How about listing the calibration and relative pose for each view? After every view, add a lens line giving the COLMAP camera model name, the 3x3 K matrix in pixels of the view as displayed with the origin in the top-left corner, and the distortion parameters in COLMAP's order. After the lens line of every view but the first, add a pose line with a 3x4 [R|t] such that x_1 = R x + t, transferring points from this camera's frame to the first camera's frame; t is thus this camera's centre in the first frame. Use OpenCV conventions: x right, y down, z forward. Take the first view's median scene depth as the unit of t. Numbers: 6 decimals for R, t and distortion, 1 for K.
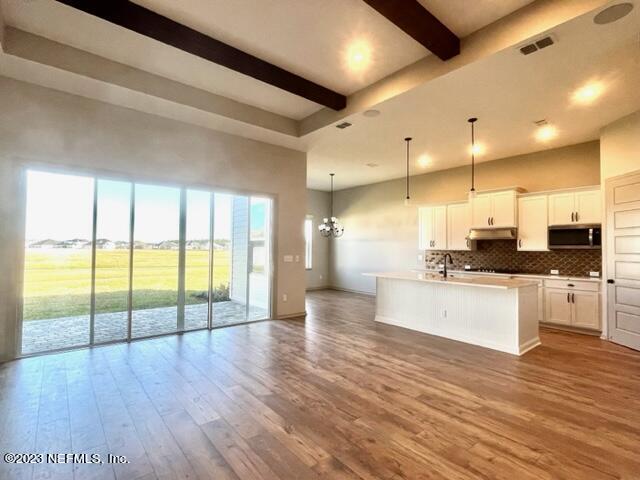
lens RADIAL K [[317.8, 0, 320.0], [0, 317.8, 240.0], [0, 0, 1]] dist [-0.000814, -0.000155]
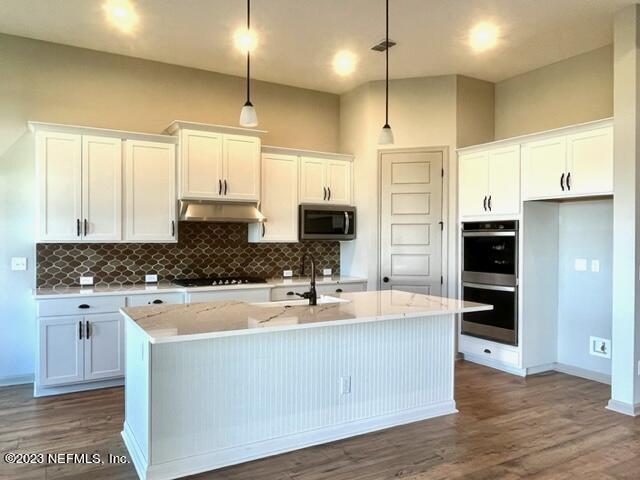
lens RADIAL K [[483.7, 0, 320.0], [0, 483.7, 240.0], [0, 0, 1]] dist [-0.000603, -0.003218]
pose [[0.172771, -0.013600, 0.984868, -0.247913], [-0.029134, 0.999397, 0.018911, 0.009808], [-0.984531, -0.031960, 0.172271, 0.775370]]
